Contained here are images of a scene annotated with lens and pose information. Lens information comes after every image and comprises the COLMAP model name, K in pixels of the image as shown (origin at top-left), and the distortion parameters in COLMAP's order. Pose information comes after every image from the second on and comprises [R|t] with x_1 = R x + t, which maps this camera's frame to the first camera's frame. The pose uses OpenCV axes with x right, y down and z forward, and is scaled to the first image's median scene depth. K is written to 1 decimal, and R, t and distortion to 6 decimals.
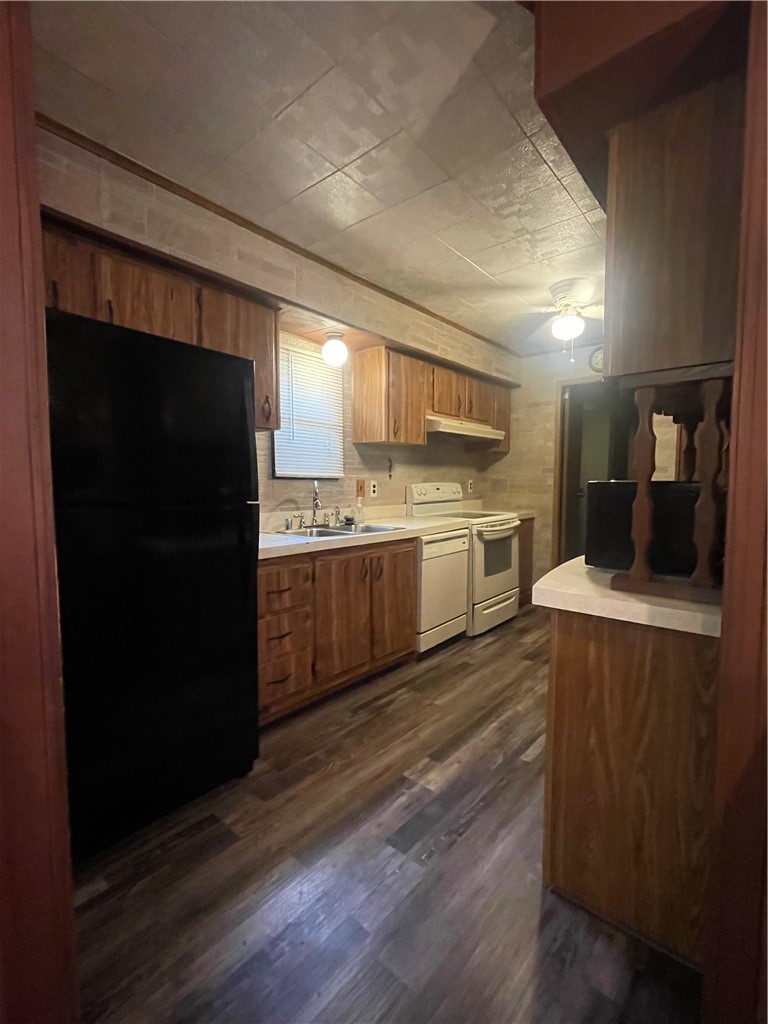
lens RADIAL K [[456.0, 0, 384.0], [0, 456.0, 512.0], [0, 0, 1]] dist [0.002337, -0.000004]
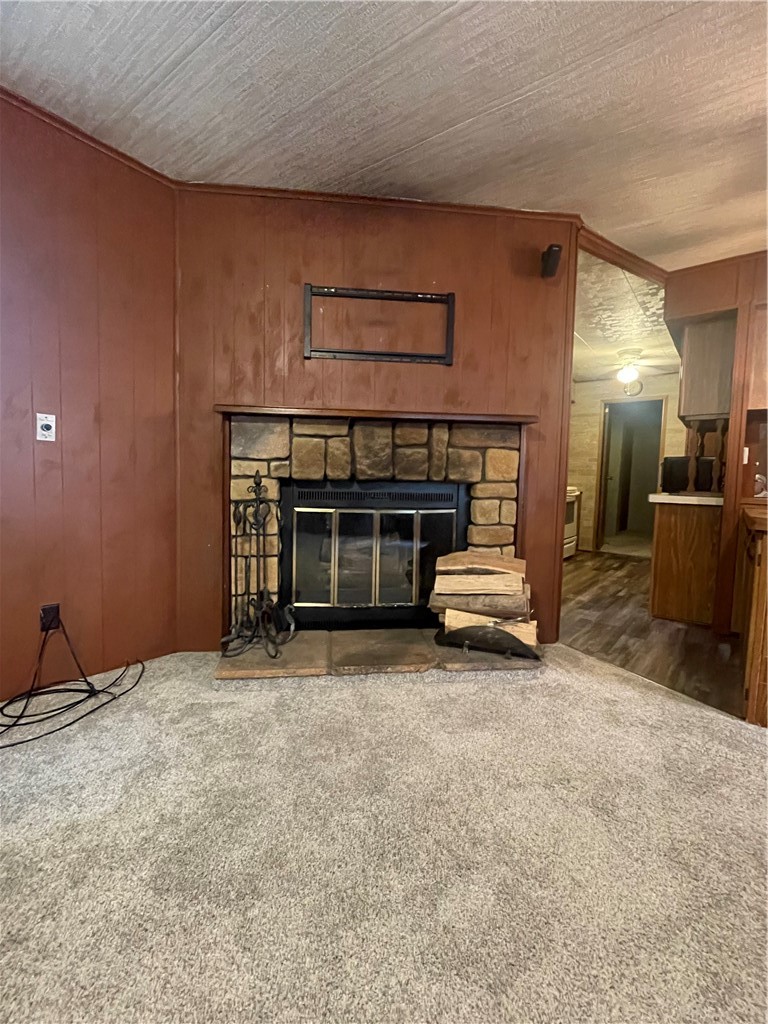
lens RADIAL K [[456.0, 0, 384.0], [0, 456.0, 512.0], [0, 0, 1]] dist [0.002337, -0.000004]
pose [[0.998575, 0.020739, 0.049172, -0.506146], [-0.021015, 0.999766, 0.005096, 0.108703], [-0.049055, -0.006122, 0.998777, -0.586953]]
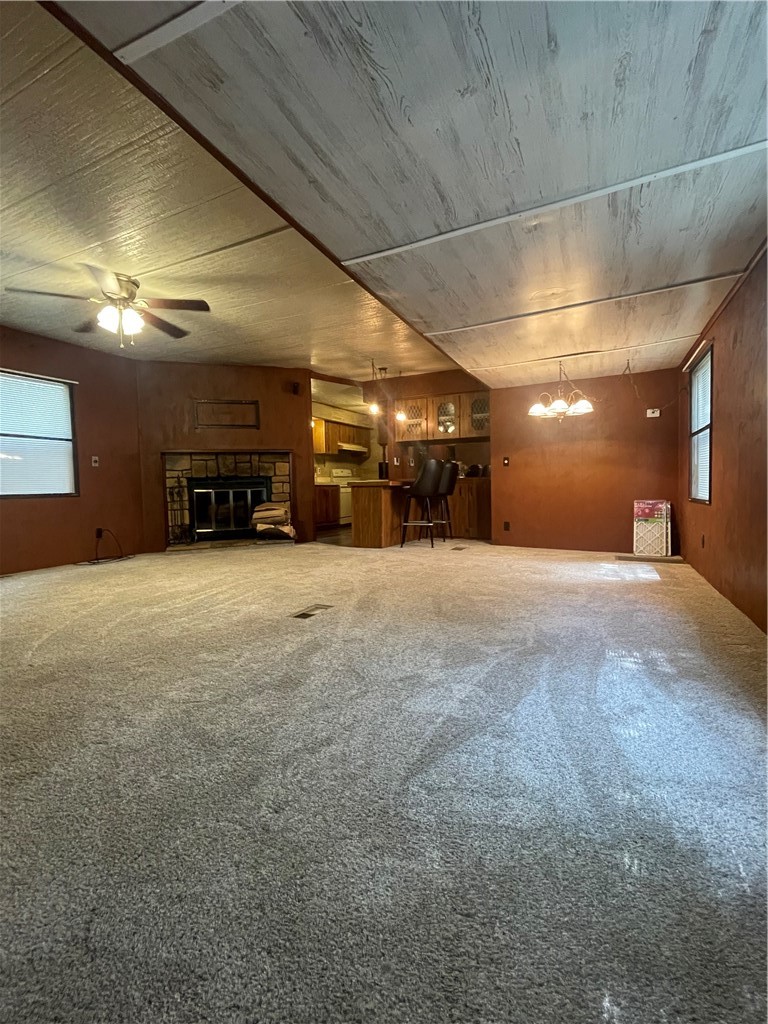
lens RADIAL K [[456.0, 0, 384.0], [0, 456.0, 512.0], [0, 0, 1]] dist [0.002337, -0.000004]
pose [[0.967345, -0.035820, 0.250921, -0.349304], [0.039355, 0.999184, -0.009083, 0.239821], [-0.250390, 0.018661, 0.967965, -1.744635]]
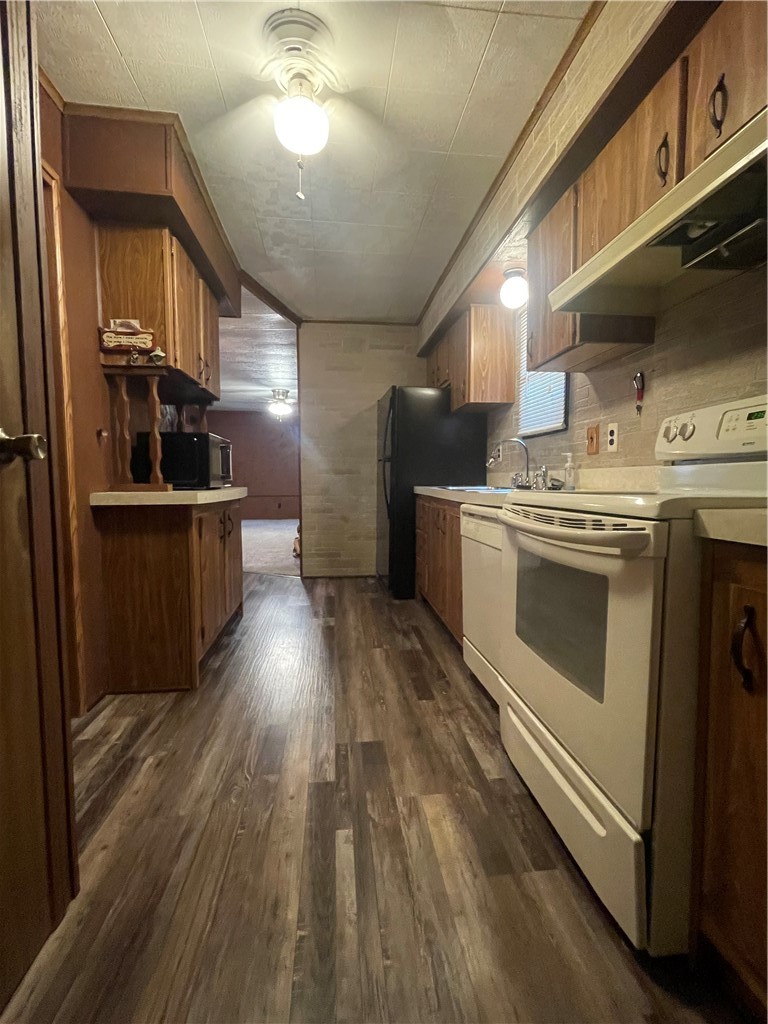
lens RADIAL K [[456.0, 0, 384.0], [0, 456.0, 512.0], [0, 0, 1]] dist [0.002337, -0.000004]
pose [[-0.679080, 0.053782, -0.732091, 0.628904], [-0.044442, 0.992471, 0.114135, -0.010520], [0.732717, 0.110043, -0.671577, 1.232447]]
